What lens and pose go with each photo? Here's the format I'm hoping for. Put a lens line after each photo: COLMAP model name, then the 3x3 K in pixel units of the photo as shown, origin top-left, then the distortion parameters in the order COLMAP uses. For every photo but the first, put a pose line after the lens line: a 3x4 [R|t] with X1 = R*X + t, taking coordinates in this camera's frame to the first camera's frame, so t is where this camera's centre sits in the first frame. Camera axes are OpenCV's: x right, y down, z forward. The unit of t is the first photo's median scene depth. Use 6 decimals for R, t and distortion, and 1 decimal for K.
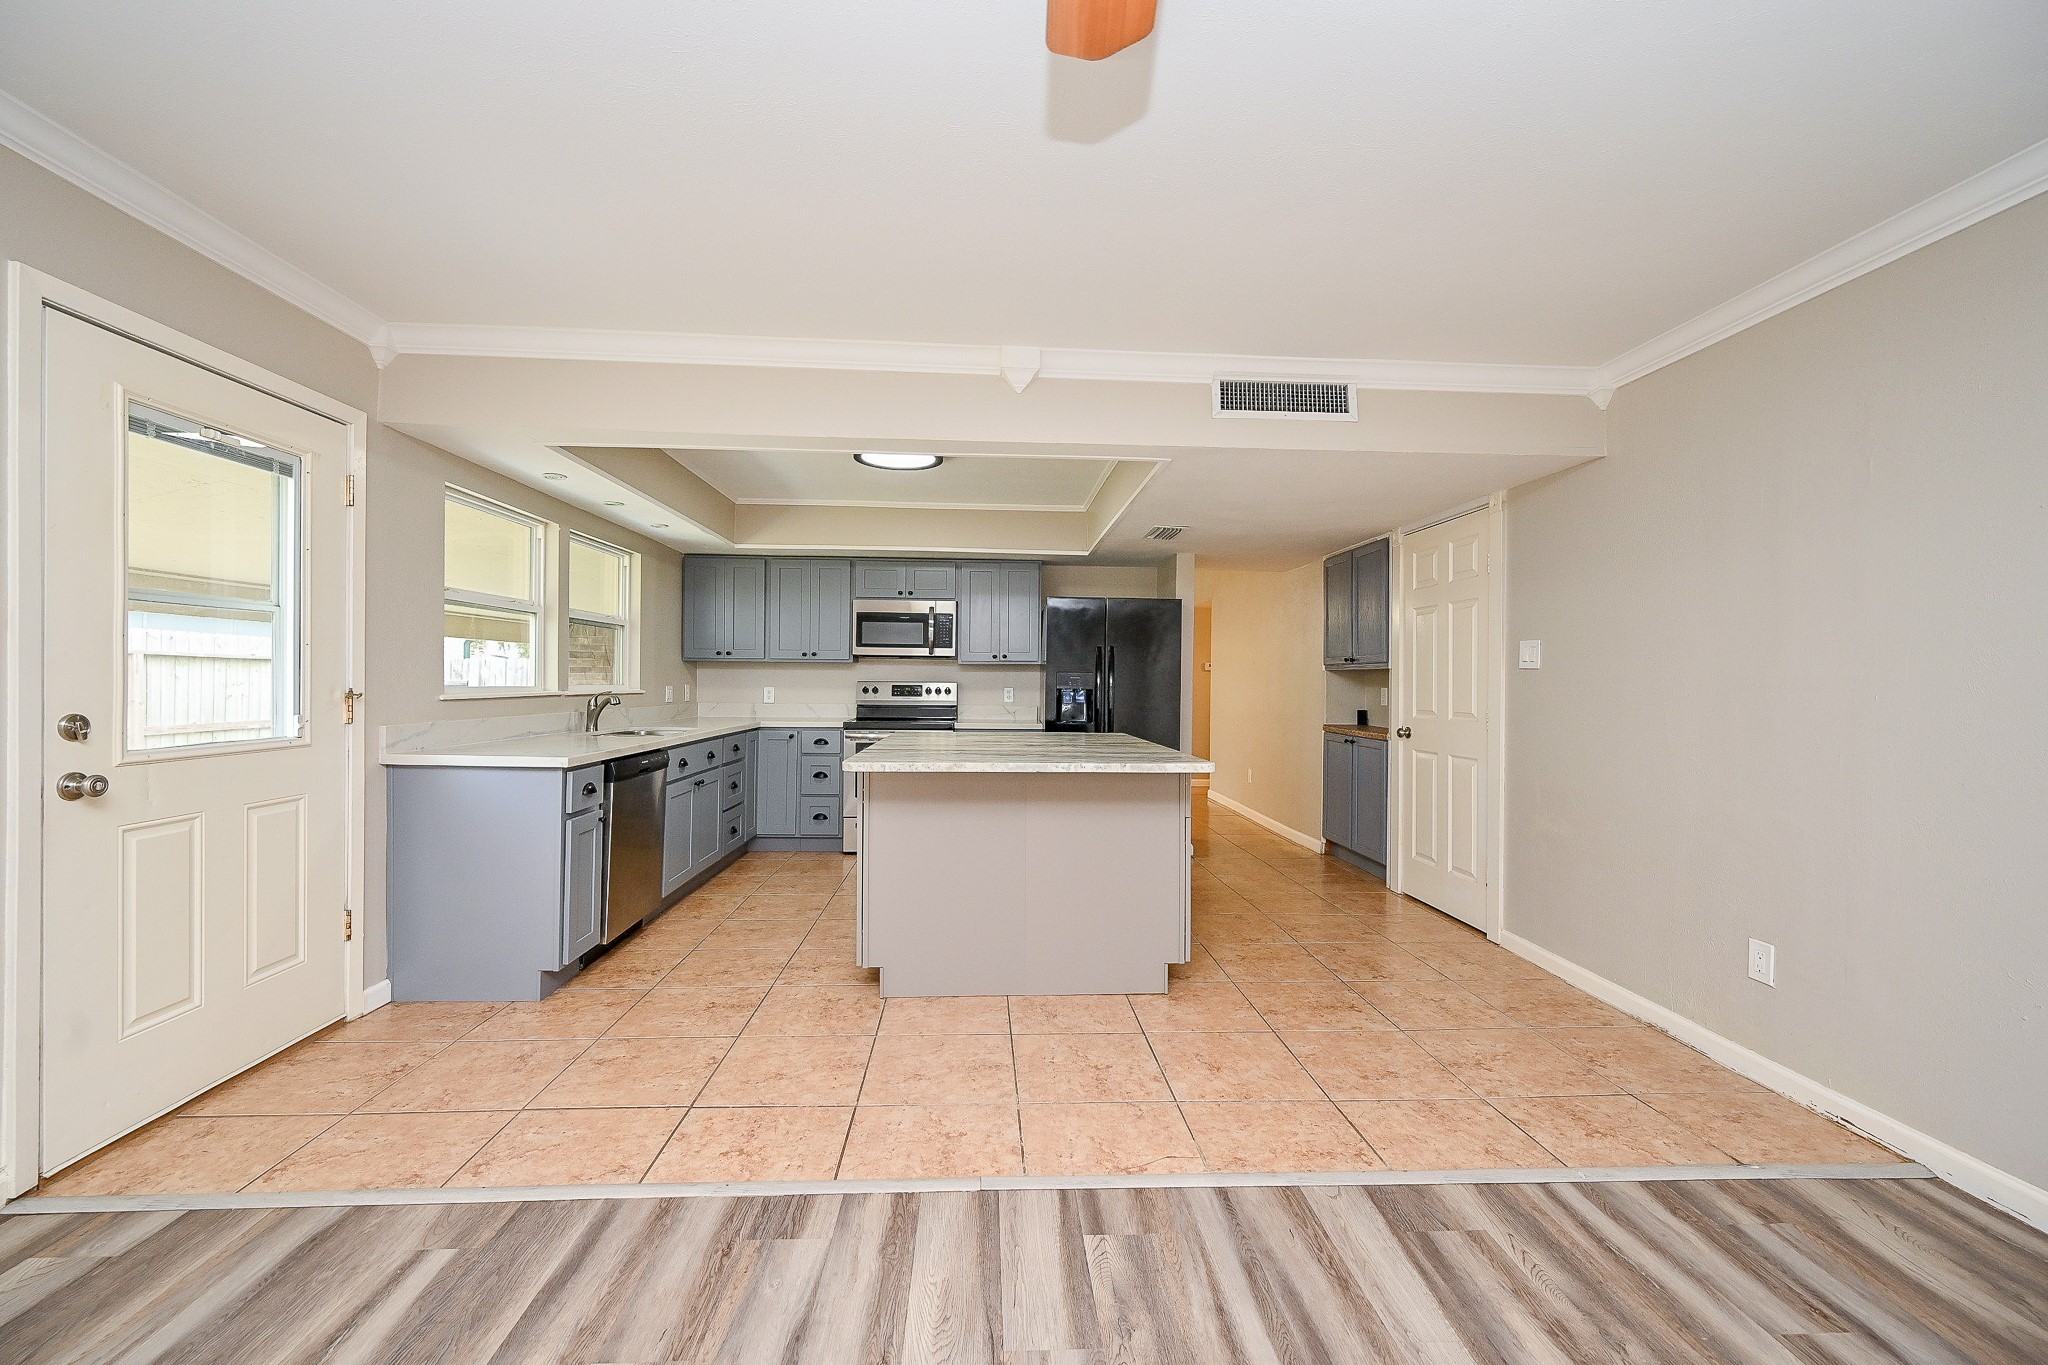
lens RADIAL K [[815.1, 0, 1029.7], [0, 815.1, 678.9], [0, 0, 1]] dist [0.002667, 0.000471]
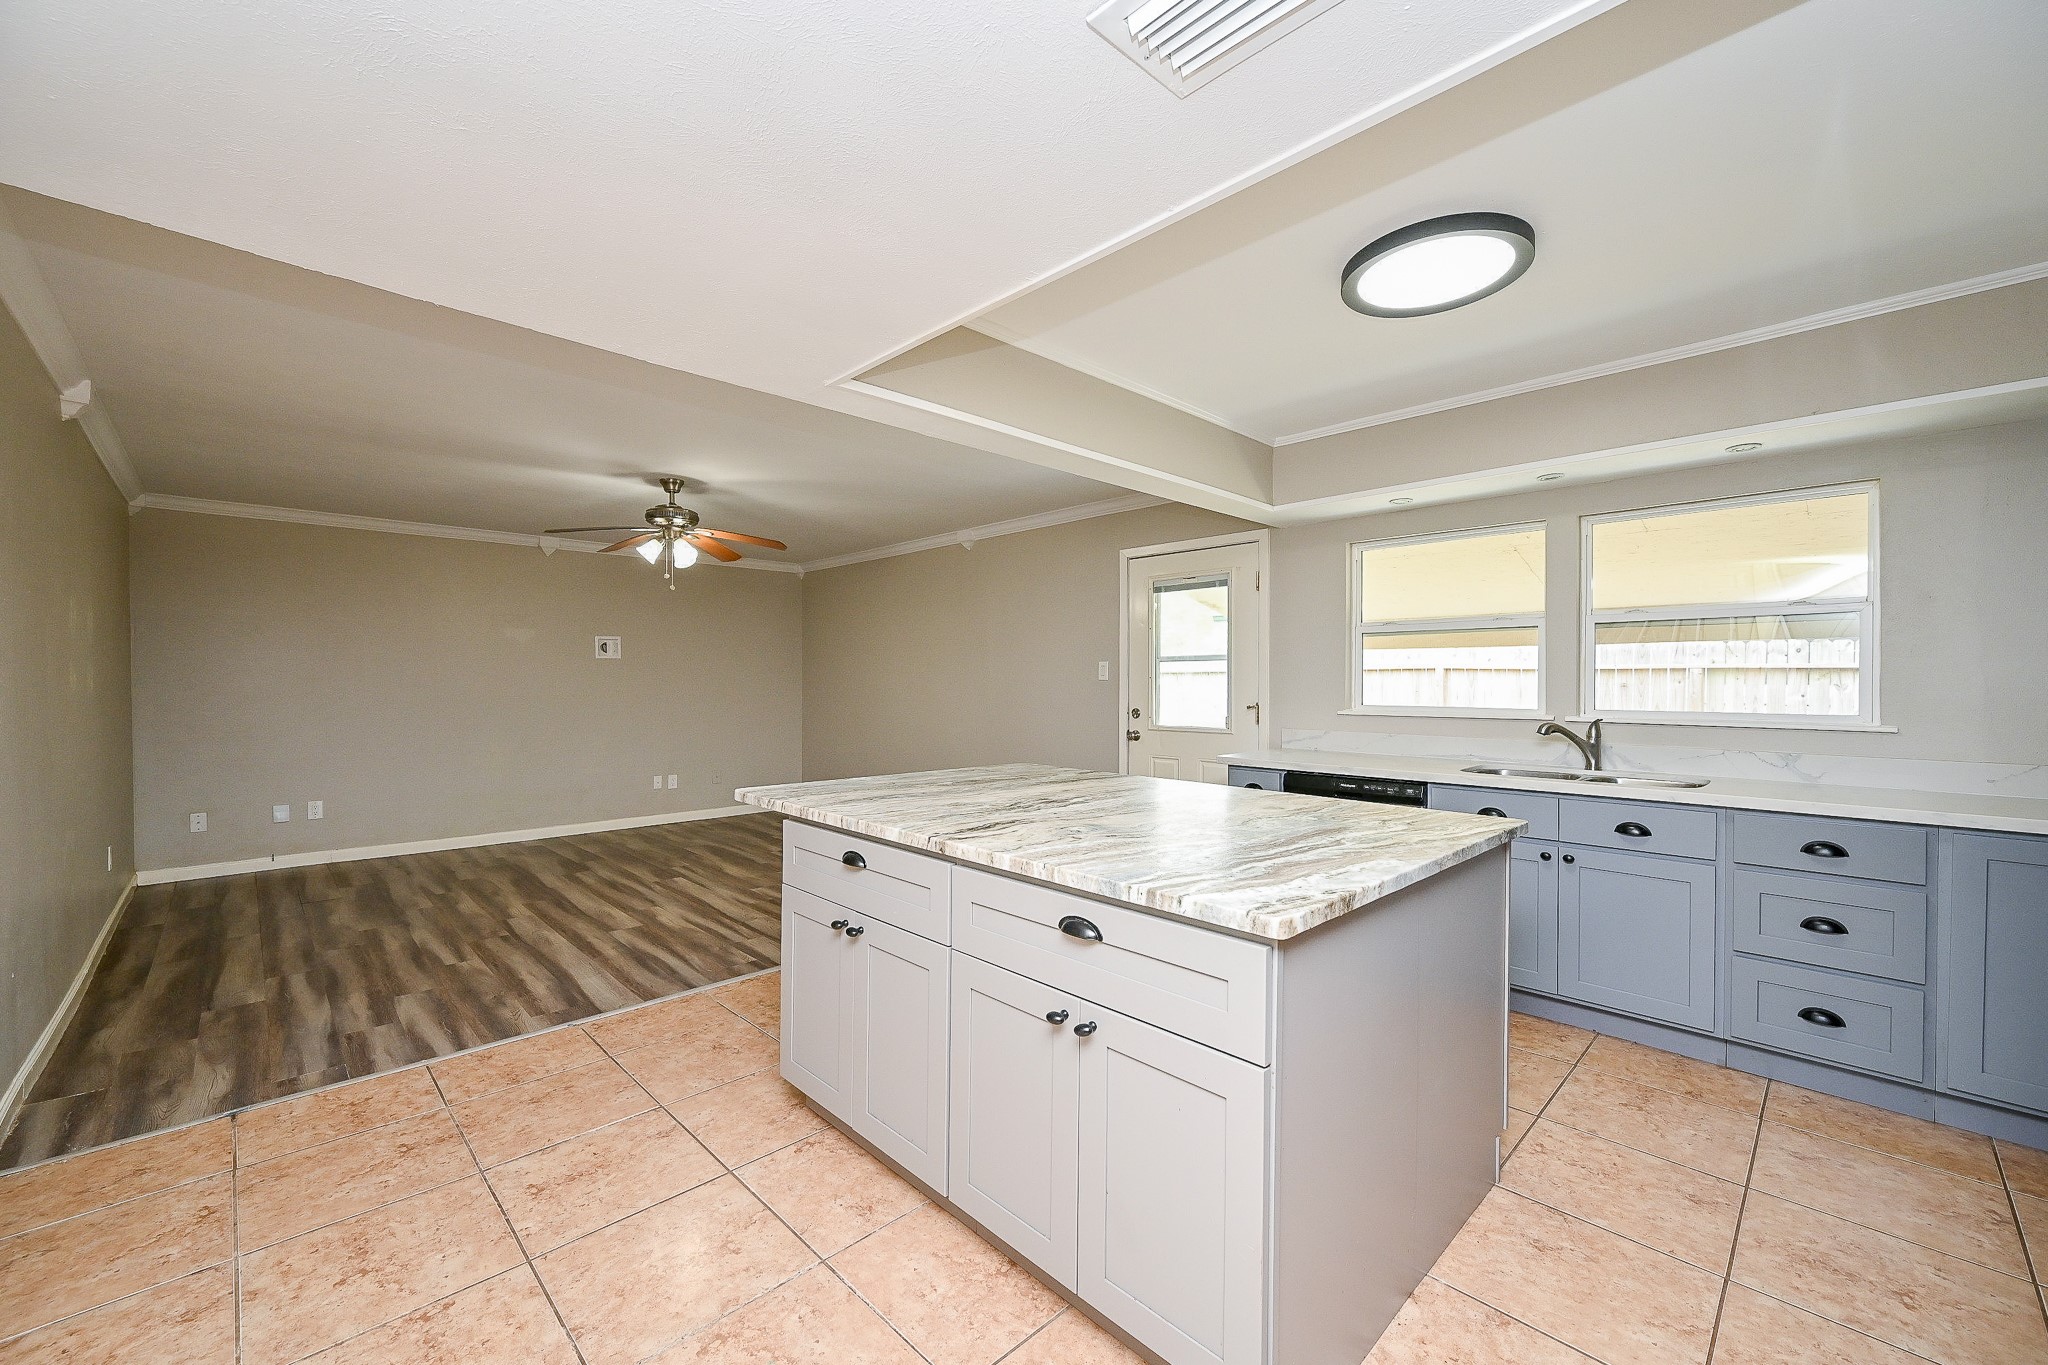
lens RADIAL K [[815.1, 0, 1033.2], [0, 815.1, 688.5], [0, 0, 1]] dist [0.002667, 0.000471]
pose [[-0.750913, -0.005160, -0.660381, 0.880885], [-0.008080, 0.999966, 0.001374, -0.022332], [0.660352, 0.006368, -0.750929, 2.906273]]
